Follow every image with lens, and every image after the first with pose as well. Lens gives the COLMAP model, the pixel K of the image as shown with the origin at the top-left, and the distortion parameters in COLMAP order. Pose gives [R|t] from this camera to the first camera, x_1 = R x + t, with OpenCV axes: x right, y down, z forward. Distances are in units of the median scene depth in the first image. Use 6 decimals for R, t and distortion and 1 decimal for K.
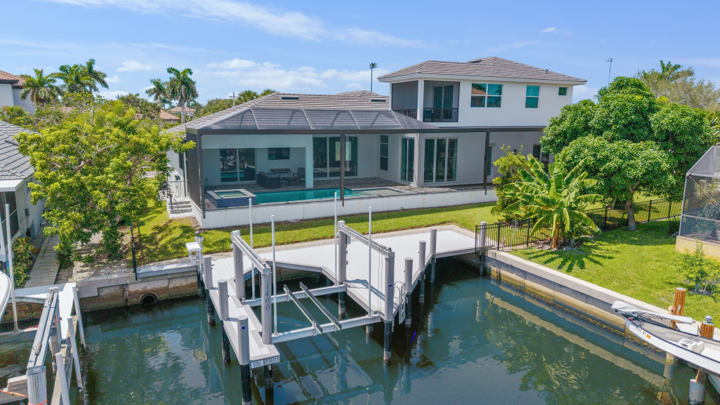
lens RADIAL K [[481.4, 0, 359.0], [0, 481.4, 212.3], [0, 0, 1]] dist [0.027406, -0.029564]
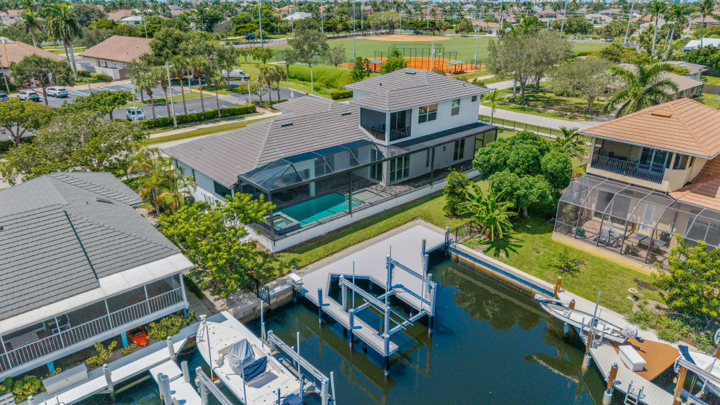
lens RADIAL K [[481.4, 0, 364.5], [0, 481.4, 210.2], [0, 0, 1]] dist [0.027406, -0.029564]
pose [[0.961870, -0.100994, 0.254179, -0.449752], [0.045758, 0.975651, 0.214501, -0.427174], [-0.269654, -0.194691, 0.943071, -0.474041]]
